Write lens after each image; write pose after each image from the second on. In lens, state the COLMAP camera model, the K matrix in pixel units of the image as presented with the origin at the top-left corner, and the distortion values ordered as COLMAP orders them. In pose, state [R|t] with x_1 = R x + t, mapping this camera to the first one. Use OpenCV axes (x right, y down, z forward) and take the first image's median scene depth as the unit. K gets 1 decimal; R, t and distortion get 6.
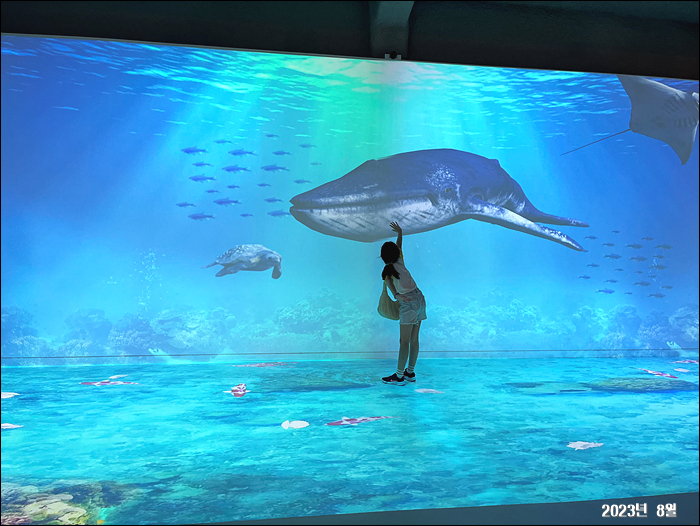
lens RADIAL K [[532.3, 0, 350.0], [0, 532.3, 263.0], [0, 0, 1]] dist [-0.000572, -0.000705]
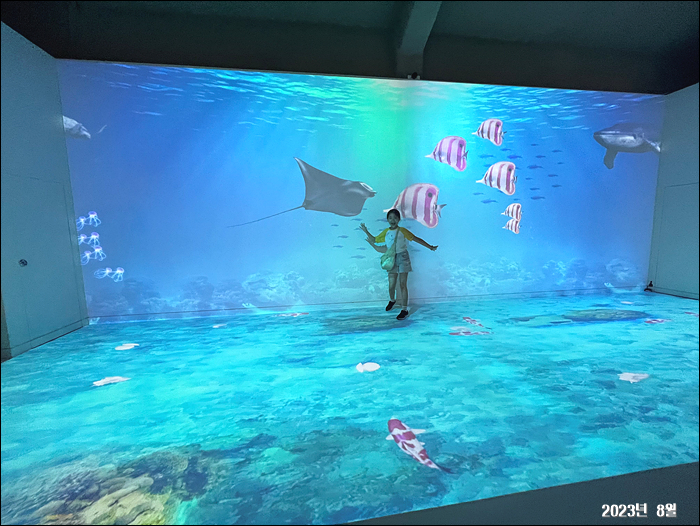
lens RADIAL K [[282.0, 0, 350.0], [0, 282.0, 263.0], [0, 0, 1]] dist [-0.040875, -0.000081]
pose [[0.999017, -0.040651, -0.017659, -0.089883], [0.041467, 0.997956, 0.048623, 0.035807], [0.015647, -0.049308, 0.998661, 0.306228]]
